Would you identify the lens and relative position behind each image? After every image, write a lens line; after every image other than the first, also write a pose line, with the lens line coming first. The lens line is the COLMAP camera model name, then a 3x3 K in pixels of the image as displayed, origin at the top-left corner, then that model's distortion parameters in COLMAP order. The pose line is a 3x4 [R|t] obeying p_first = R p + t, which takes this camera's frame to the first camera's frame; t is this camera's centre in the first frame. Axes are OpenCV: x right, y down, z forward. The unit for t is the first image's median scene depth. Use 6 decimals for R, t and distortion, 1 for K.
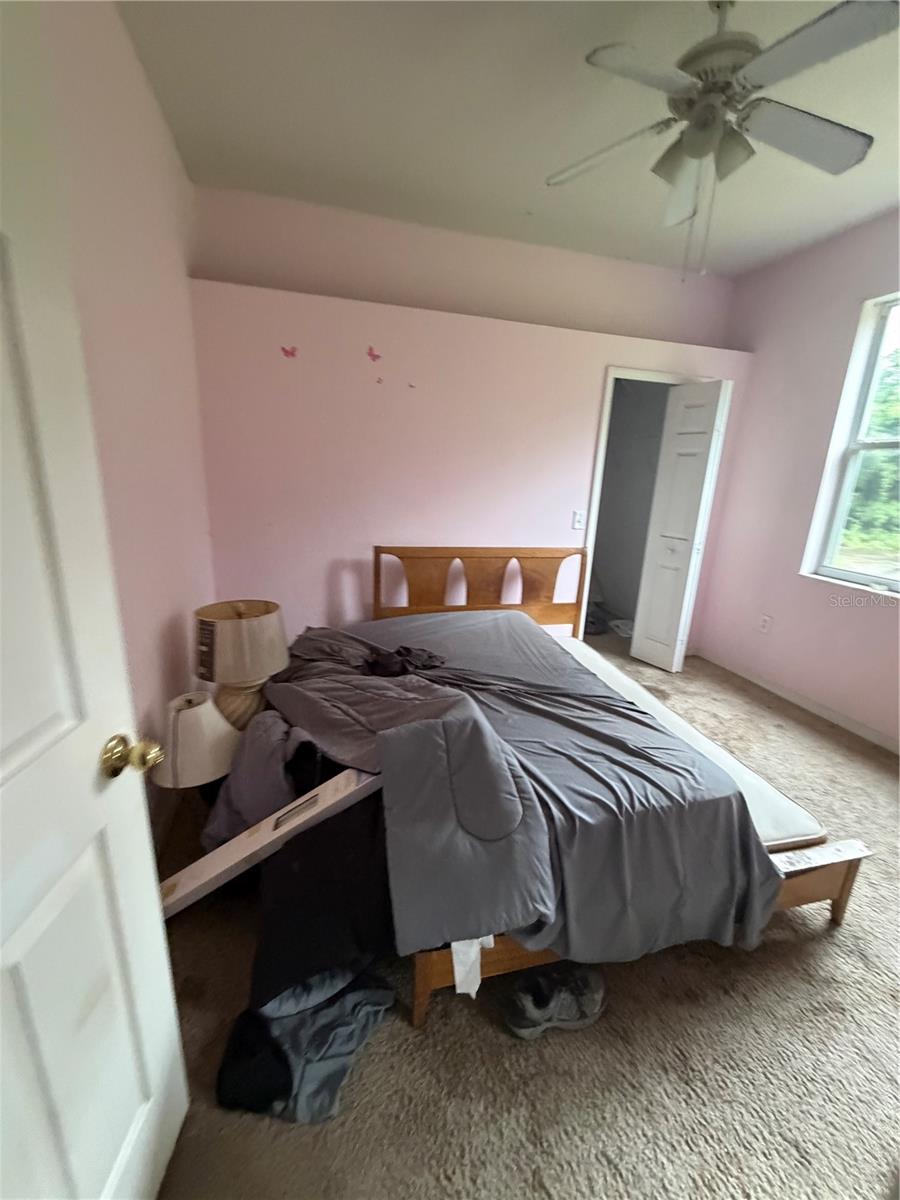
lens RADIAL K [[479.4, 0, 445.3], [0, 479.4, 598.9], [0, 0, 1]] dist [0.000613, 0.000057]
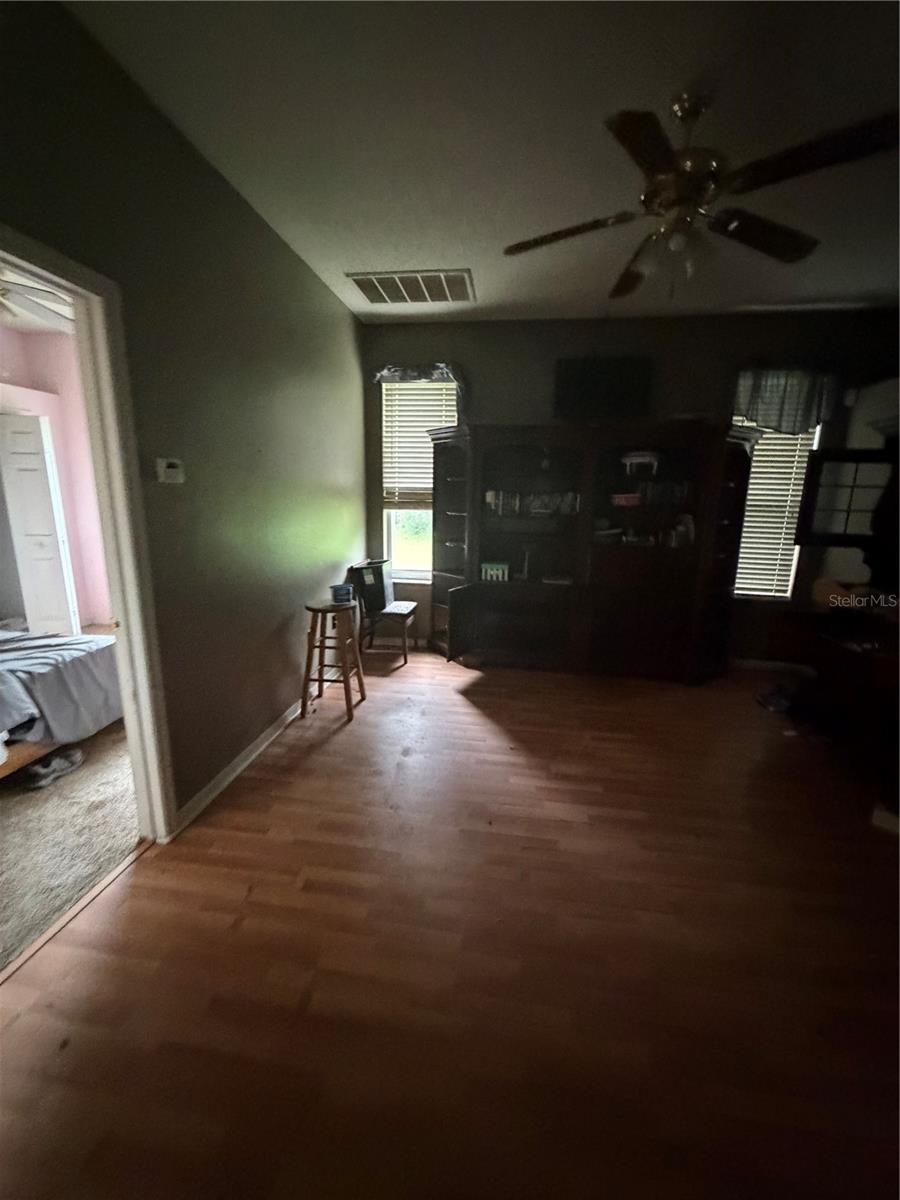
lens RADIAL K [[482.4, 0, 450.9], [0, 482.4, 596.2], [0, 0, 1]] dist [0.000190, -0.000075]
pose [[0.400710, -0.231747, 0.886411, -0.405550], [0.234868, 0.961135, 0.145109, 0.162793], [-0.885589, 0.150042, 0.439567, -0.796491]]
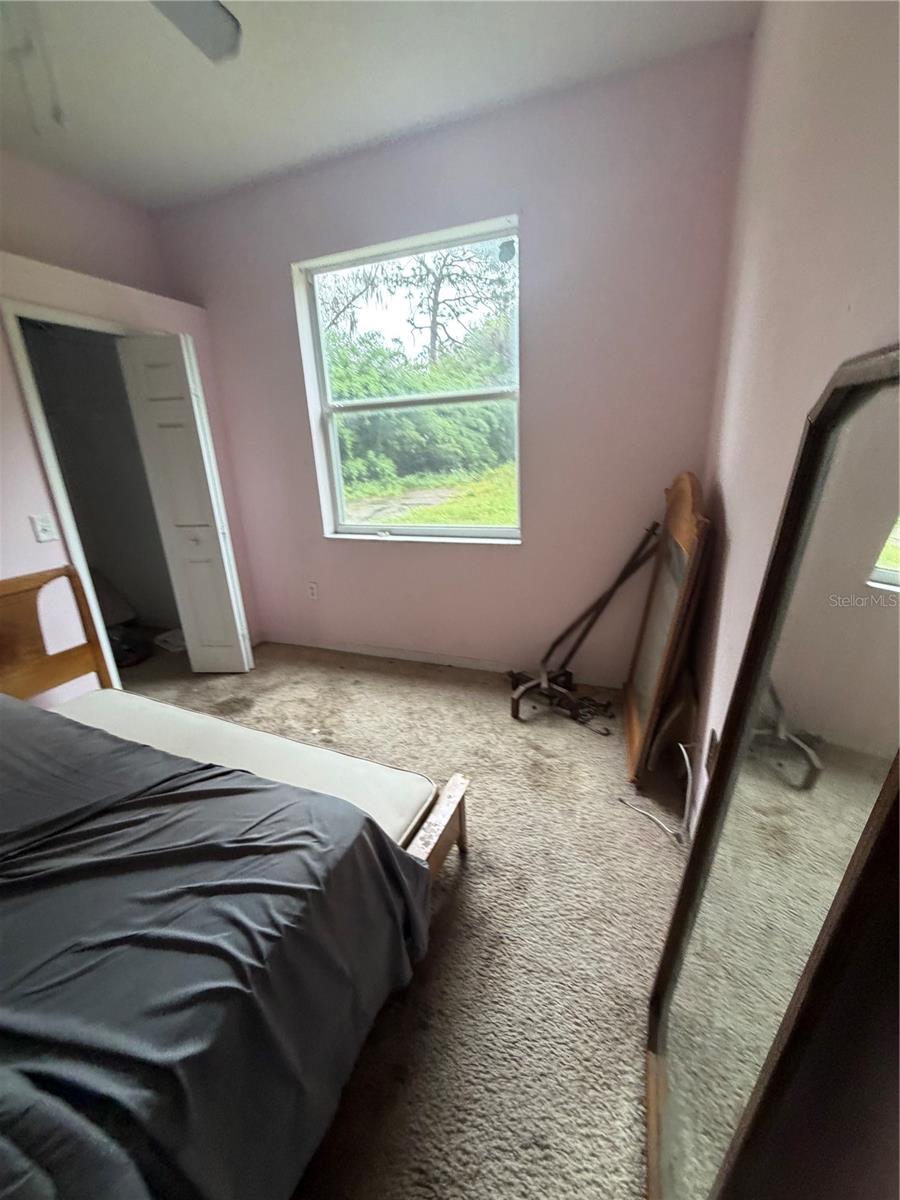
lens RADIAL K [[482.4, 0, 450.9], [0, 482.4, 596.2], [0, 0, 1]] dist [0.000190, -0.000075]
pose [[0.593079, -0.306341, 0.744589, 0.122542], [0.276595, 0.946027, 0.168904, -0.042854], [-0.756143, 0.105777, 0.645801, 0.191995]]
